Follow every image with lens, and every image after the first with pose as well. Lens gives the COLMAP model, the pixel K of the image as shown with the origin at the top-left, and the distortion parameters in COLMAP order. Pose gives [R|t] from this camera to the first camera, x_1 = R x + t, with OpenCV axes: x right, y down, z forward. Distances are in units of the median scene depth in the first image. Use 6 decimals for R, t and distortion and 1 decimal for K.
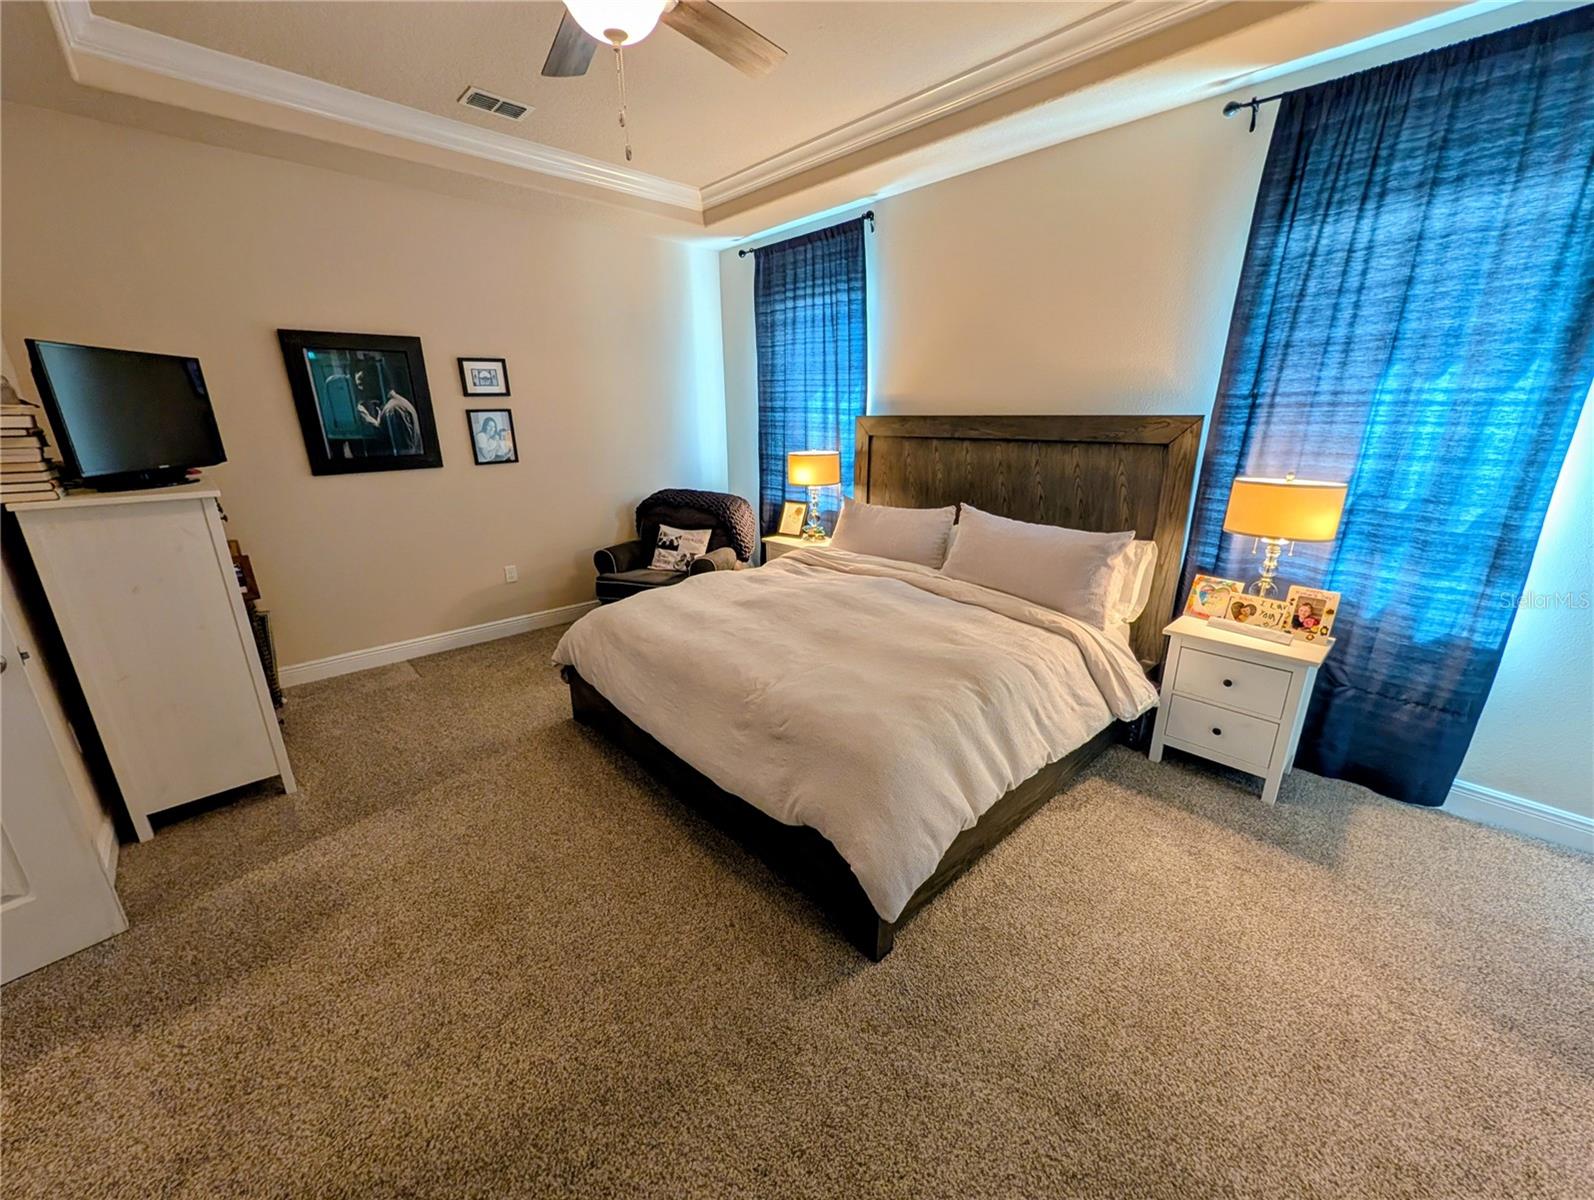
lens RADIAL K [[614.3, 0, 800.1], [0, 614.3, 601.8], [0, 0, 1]] dist [0.000058, 0.000341]
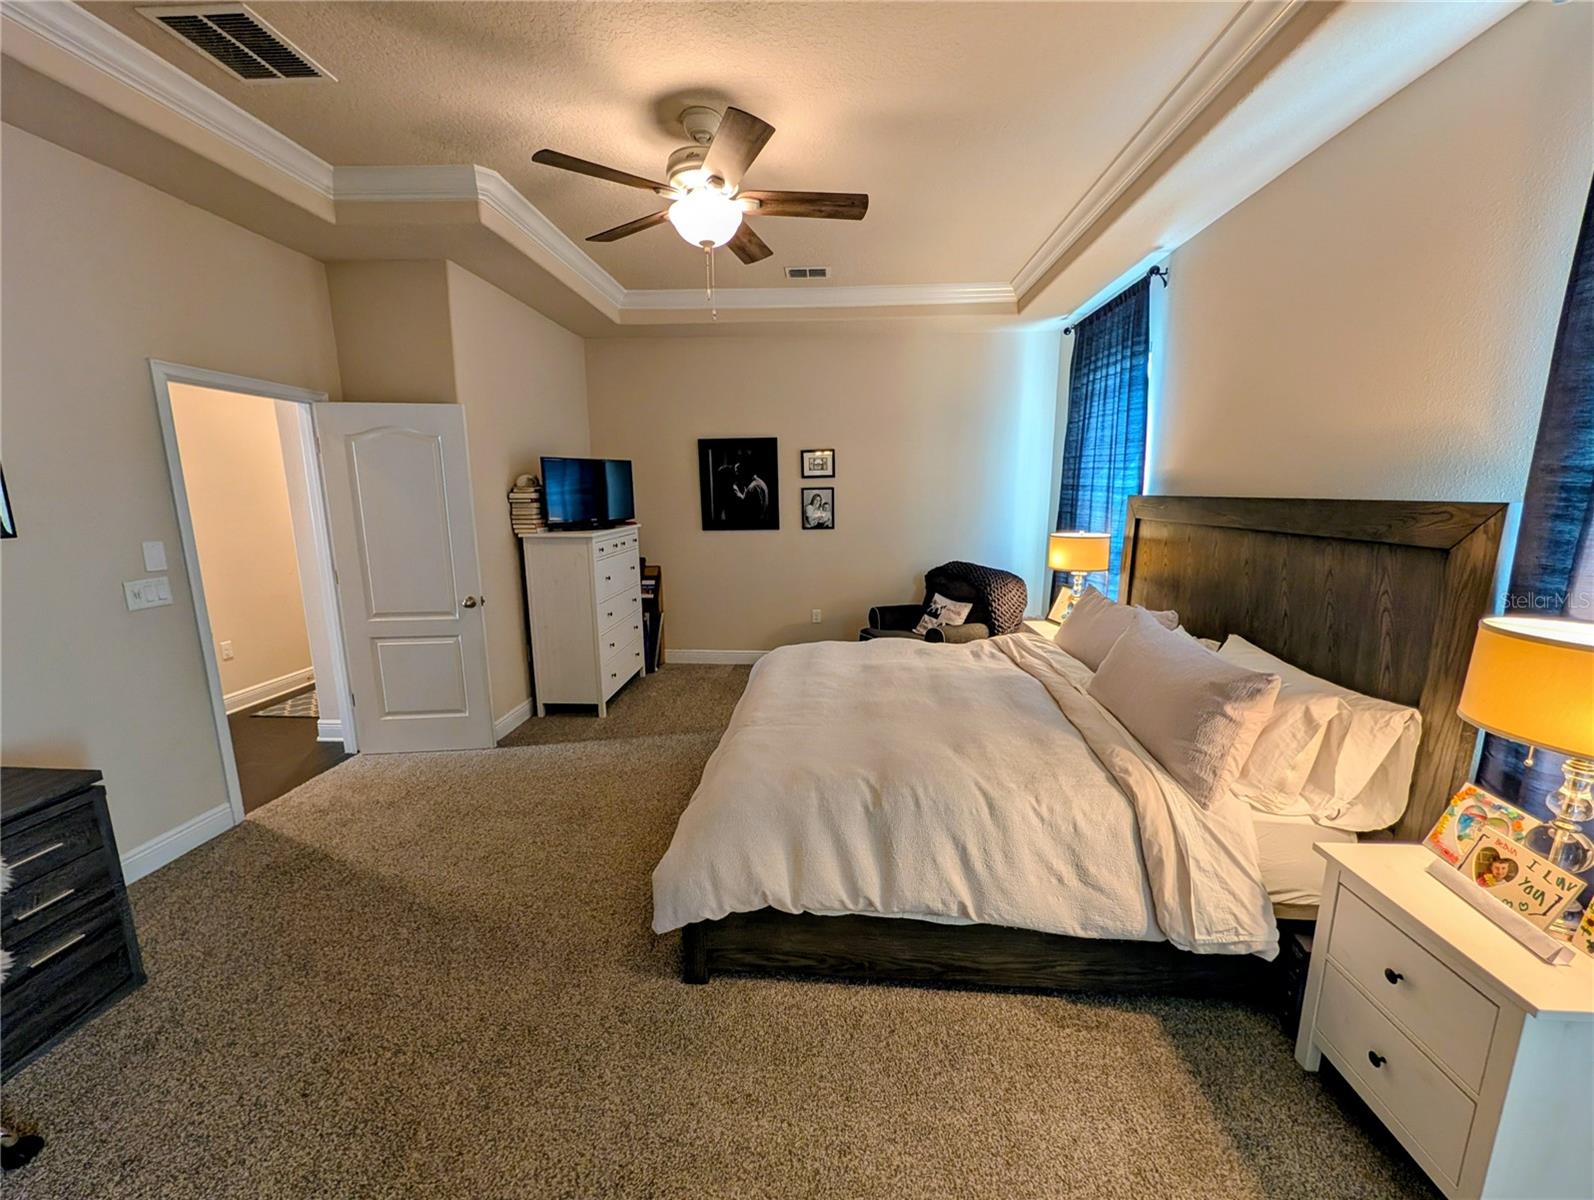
lens RADIAL K [[614.3, 0, 800.1], [0, 614.3, 601.8], [0, 0, 1]] dist [0.000058, 0.000341]
pose [[0.683132, 0.134368, -0.717828, 0.497593], [-0.214210, 0.976561, -0.021058, -0.051400], [0.698173, 0.168151, 0.695902, 0.136460]]
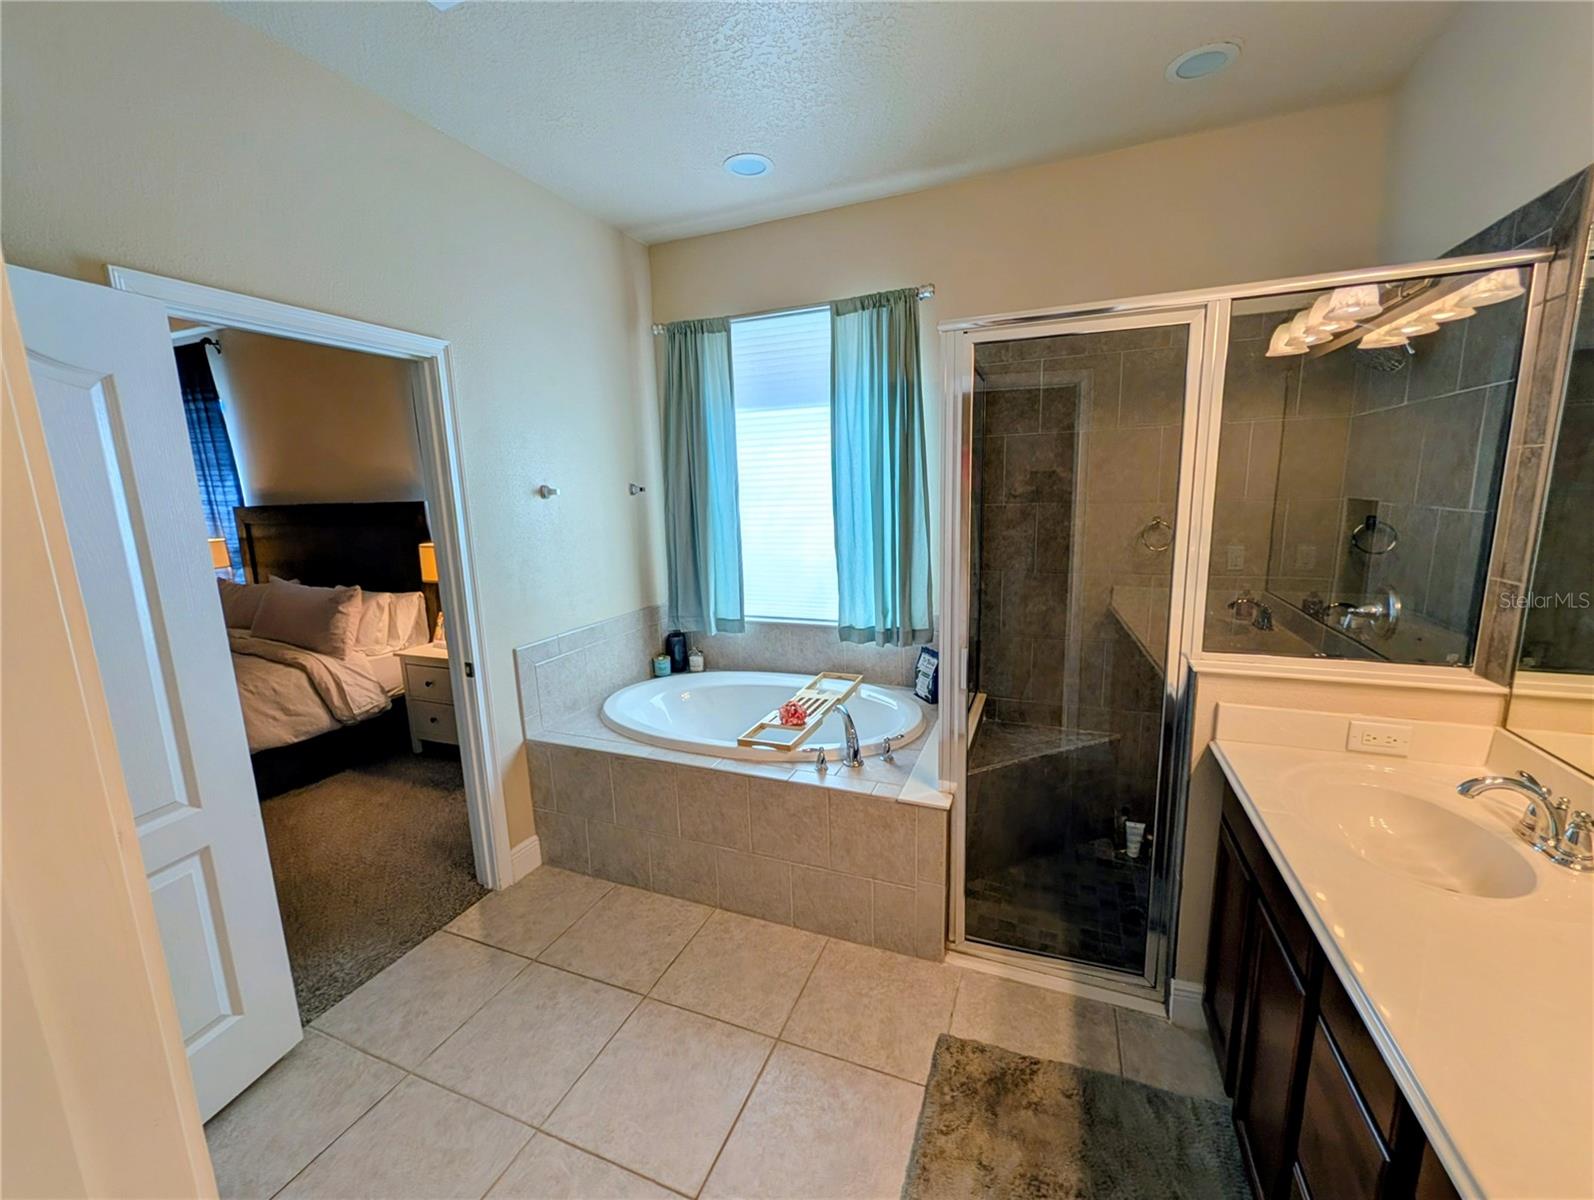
lens RADIAL K [[634.6, 0, 799.9], [0, 634.6, 602.8], [0, 0, 1]] dist [-0.000197, 0.000077]
pose [[0.908163, -0.096033, 0.407452, 0.653898], [0.145425, 0.985086, -0.091959, 0.151321], [-0.392544, 0.142767, 0.908585, -0.517002]]
